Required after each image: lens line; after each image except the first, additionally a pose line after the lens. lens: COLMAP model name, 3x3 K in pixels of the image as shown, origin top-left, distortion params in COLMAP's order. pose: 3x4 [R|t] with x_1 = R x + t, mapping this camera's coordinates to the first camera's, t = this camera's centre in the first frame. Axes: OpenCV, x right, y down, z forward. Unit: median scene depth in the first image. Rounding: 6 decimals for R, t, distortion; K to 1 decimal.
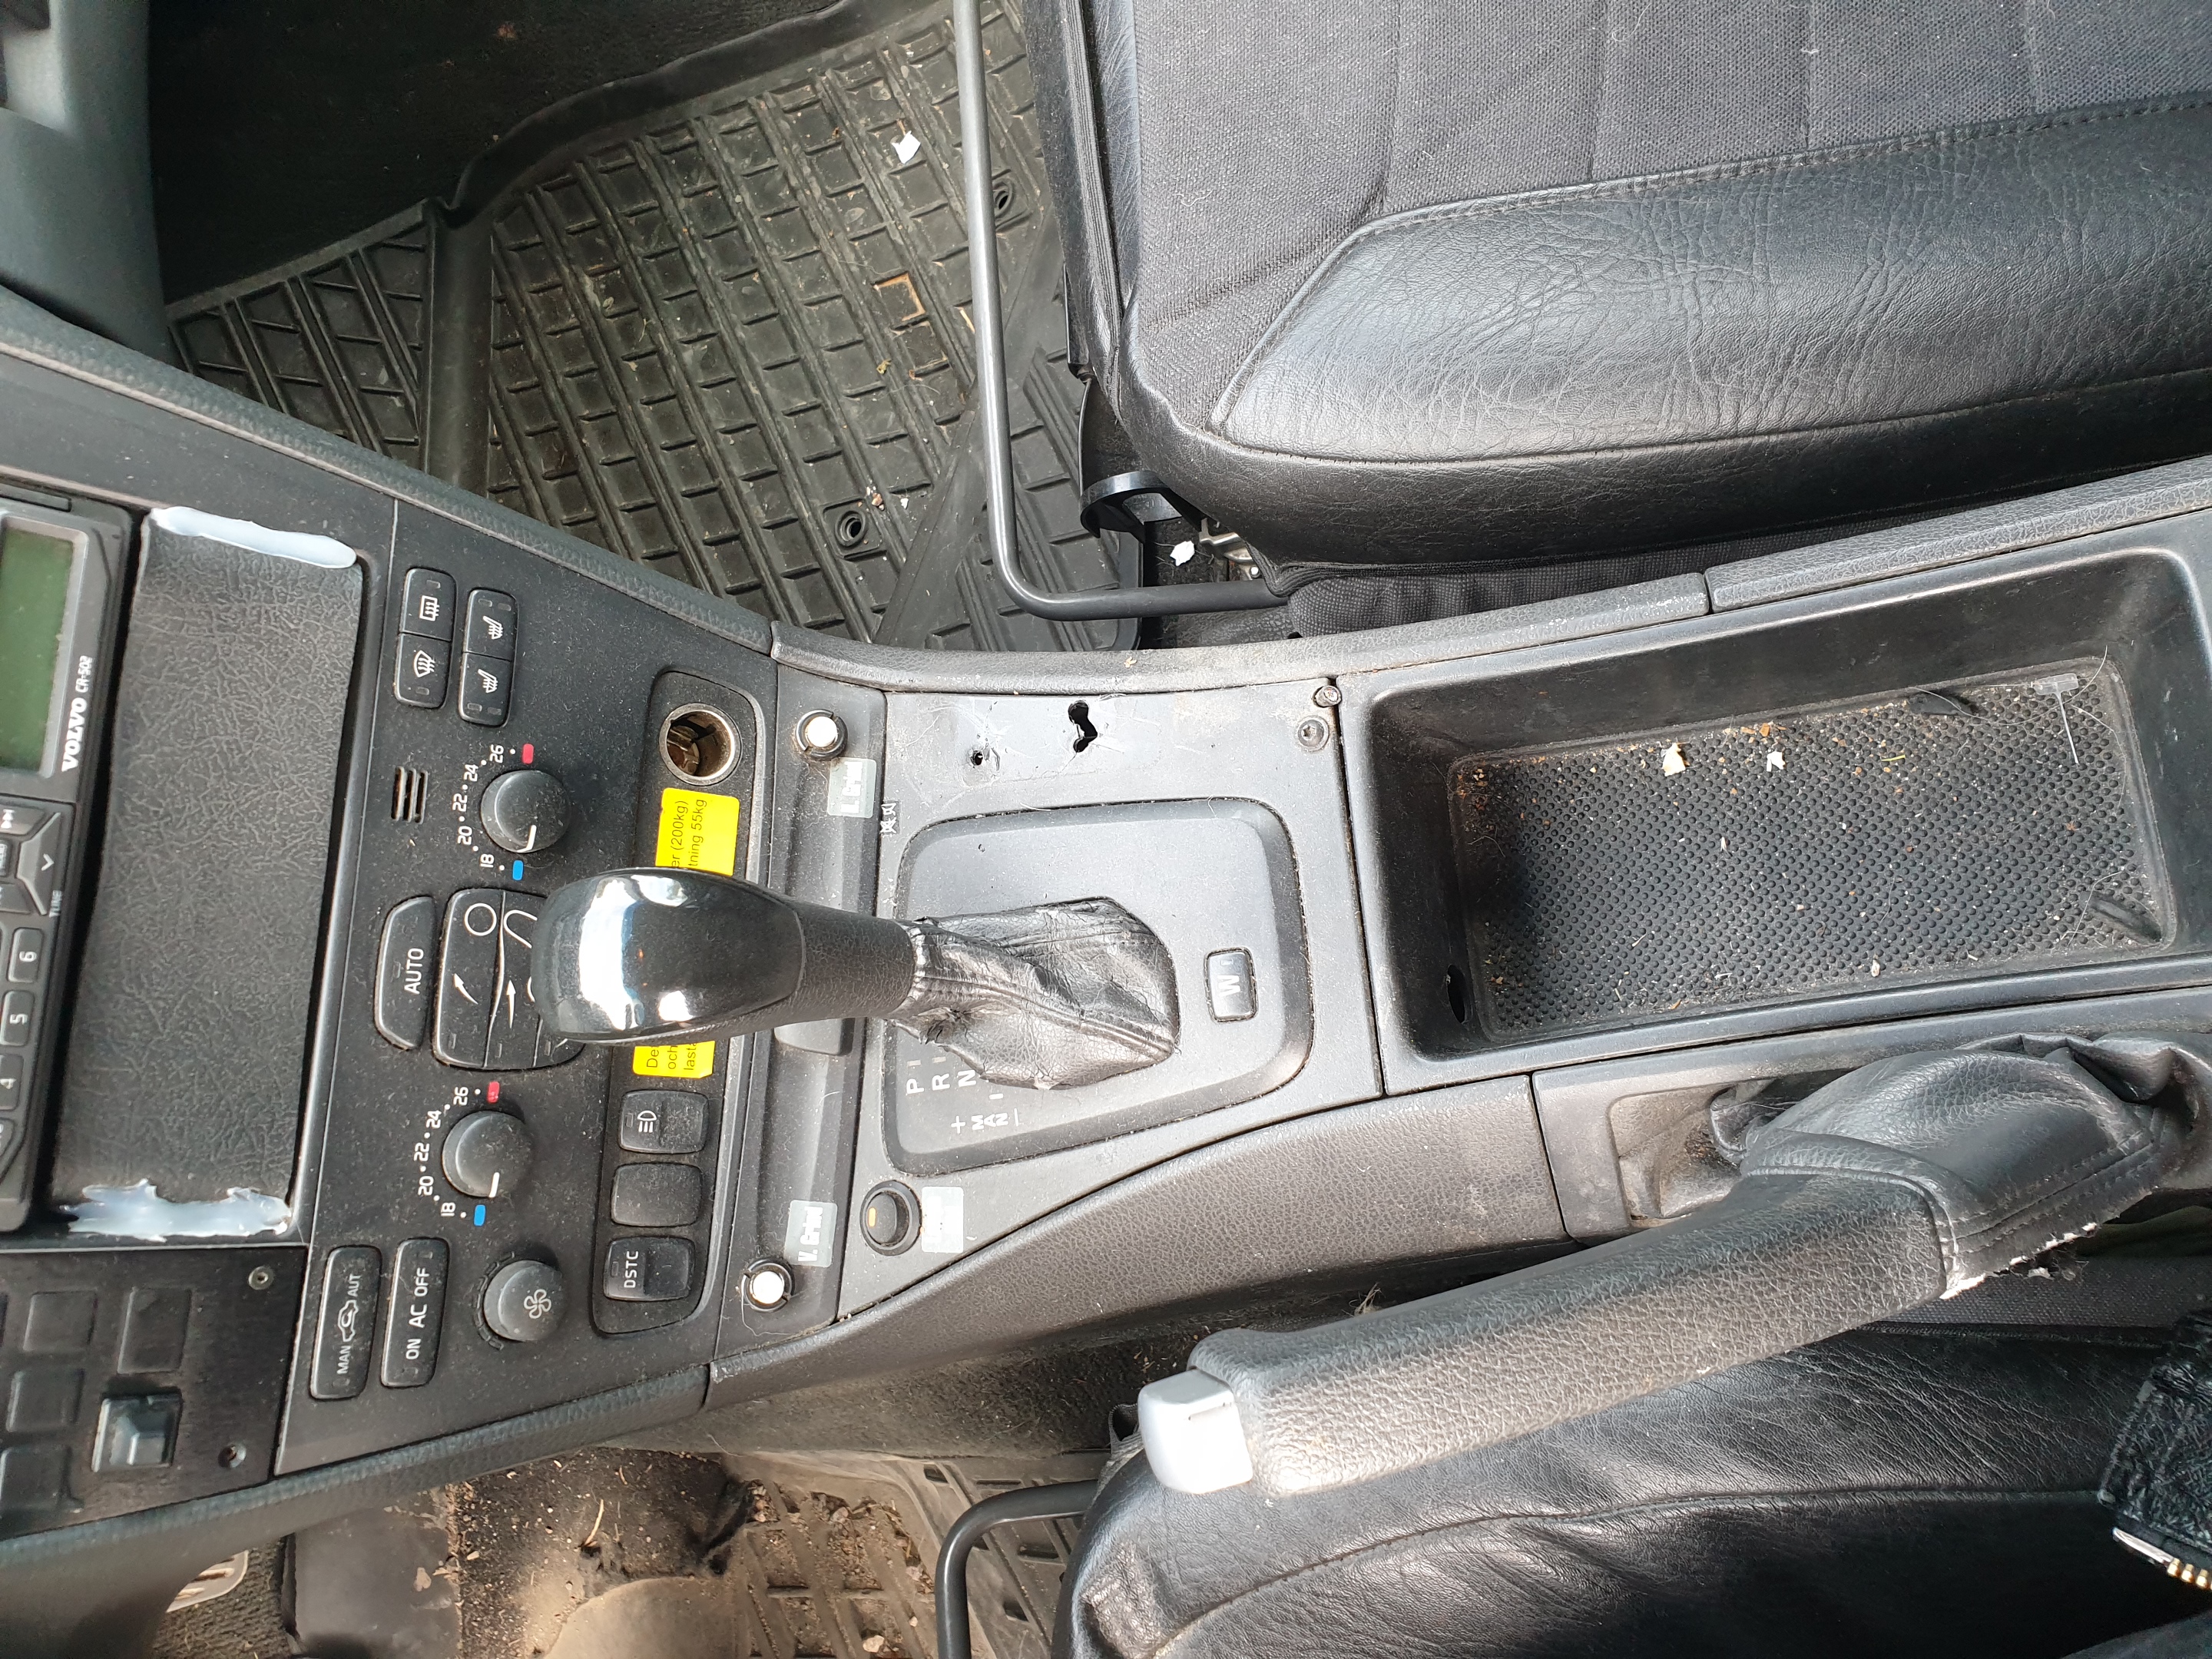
lens RADIAL K [[1726.4, 0, 1065.7], [0, 1726.4, 824.3], [0, 0, 1]] dist [0.006123, 0.022886]
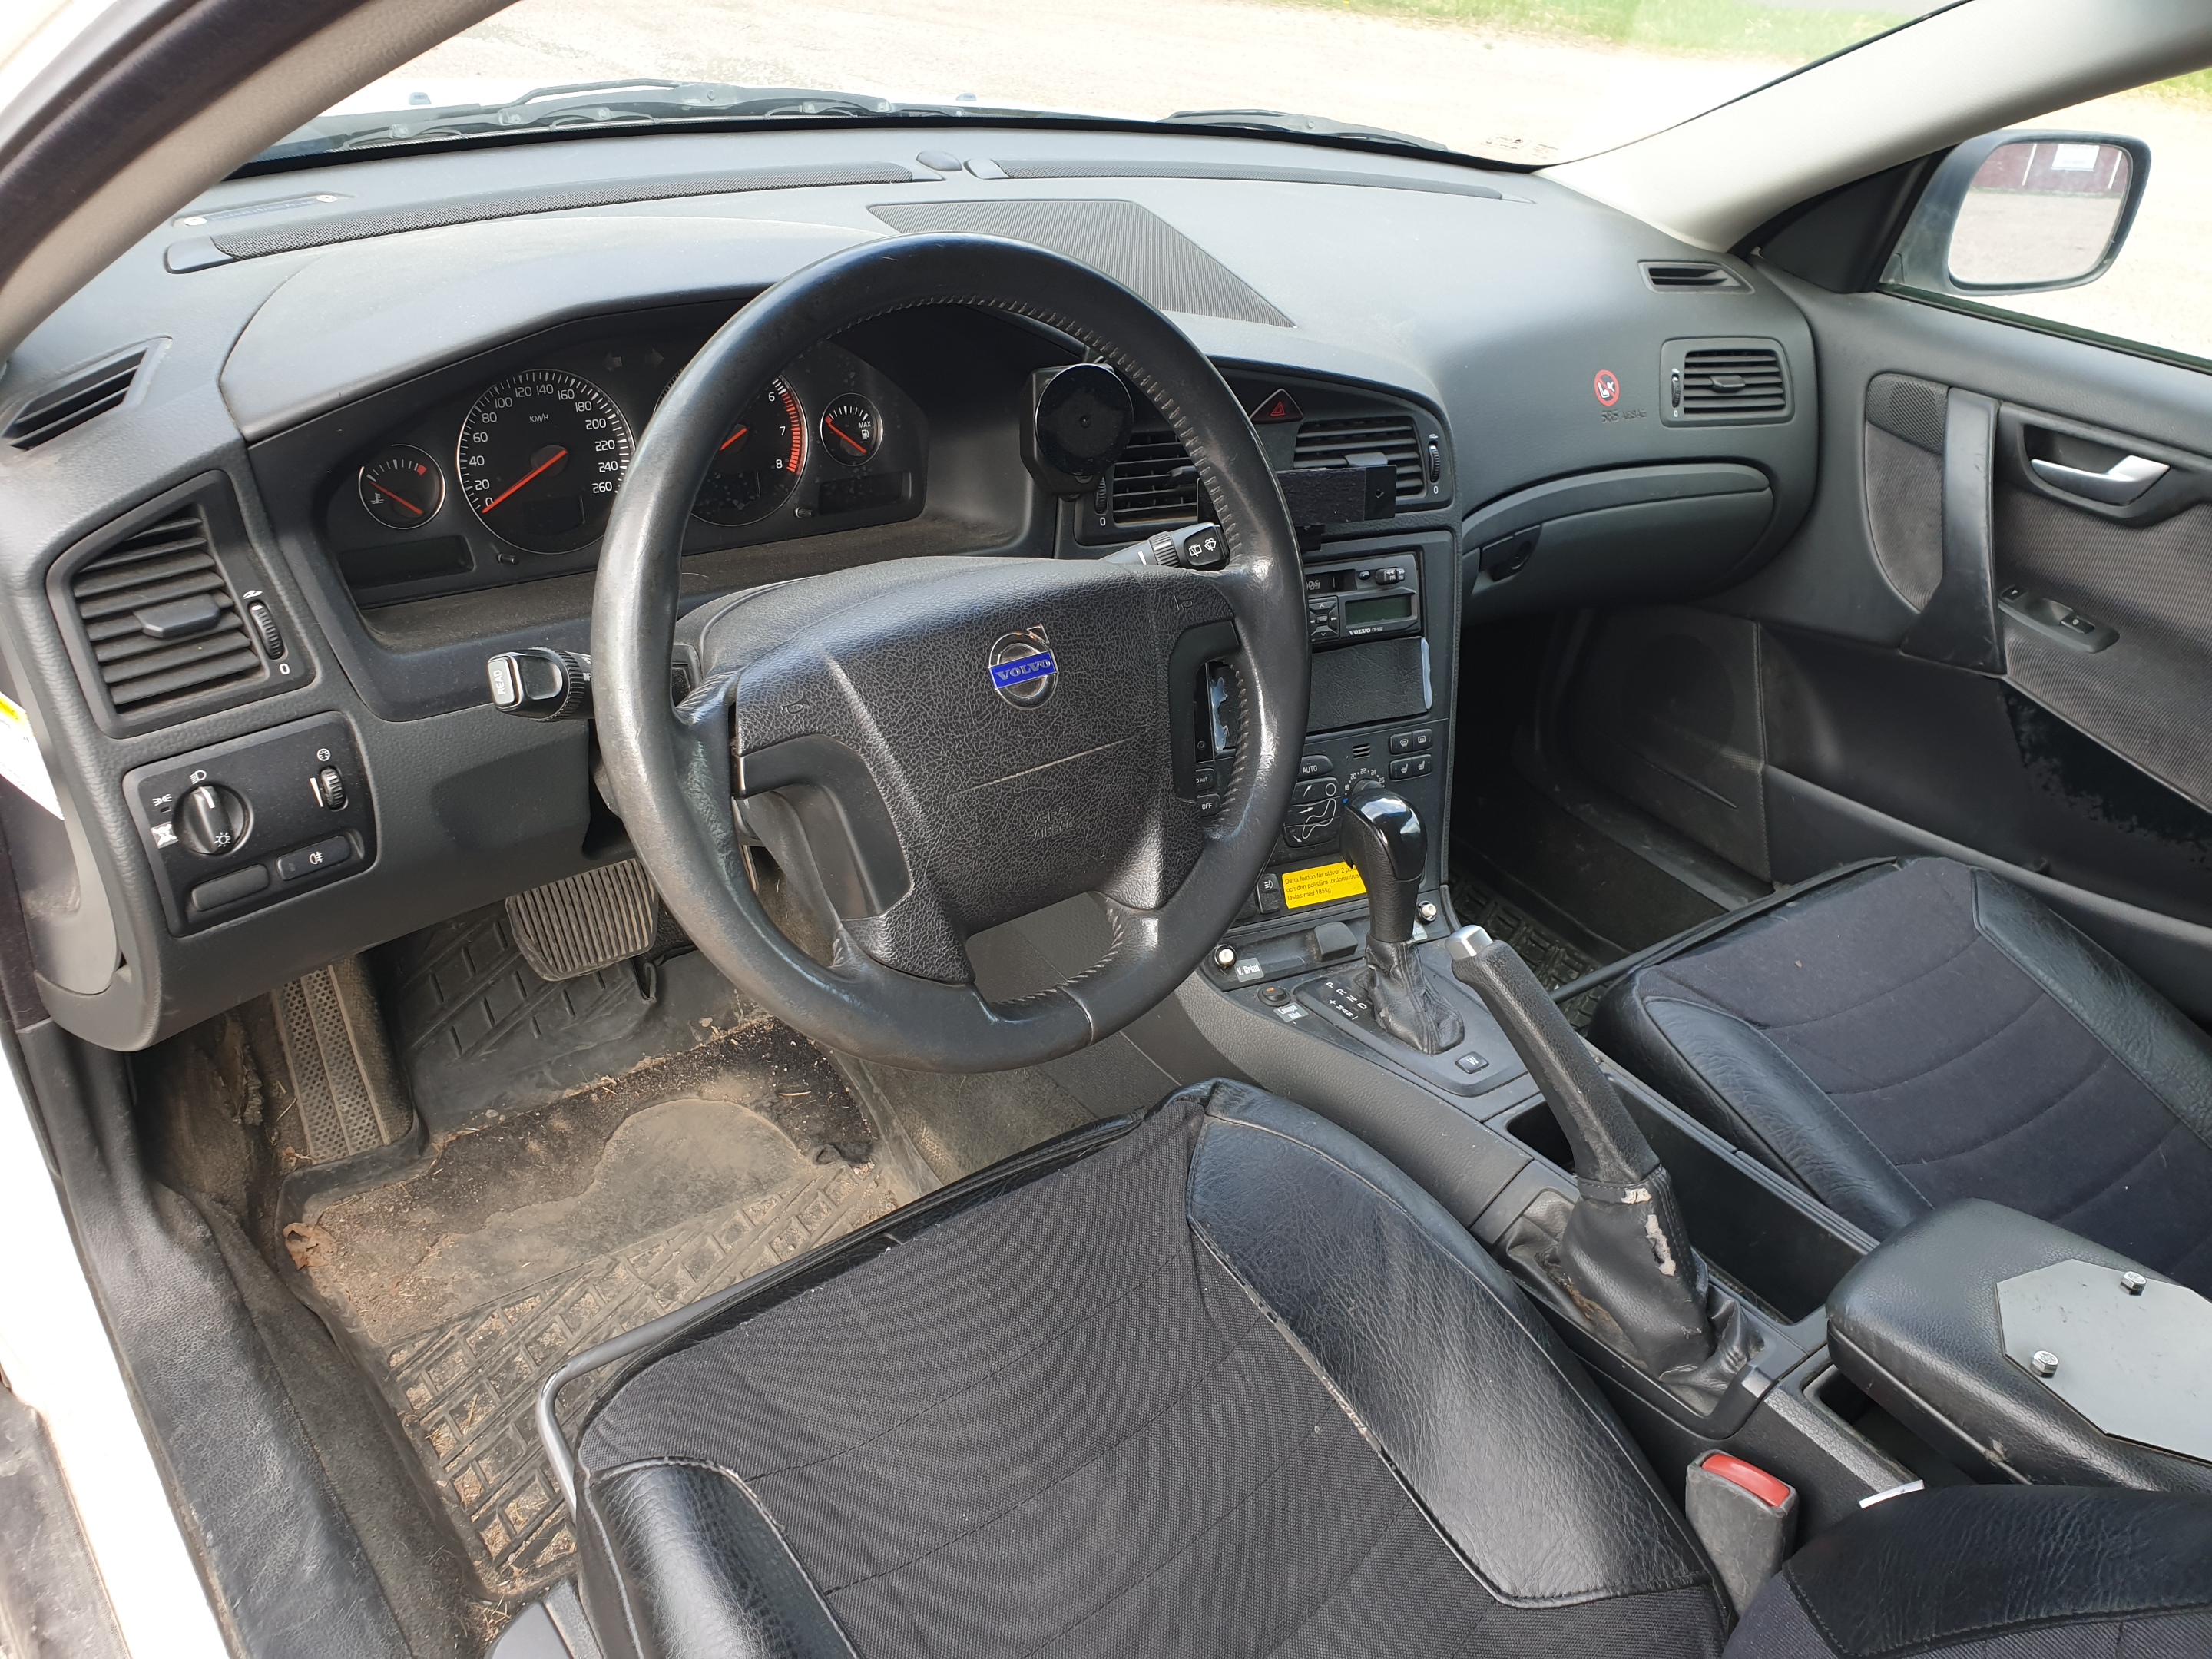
lens RADIAL K [[1726.4, 0, 1094.7], [0, 1726.4, 831.8], [0, 0, 1]] dist [0.006123, 0.022886]
pose [[0.437434, 0.807212, -0.396309, 0.509568], [-0.878781, 0.290228, -0.378828, 1.242329], [-0.190774, 0.513981, 0.836318, -0.907460]]
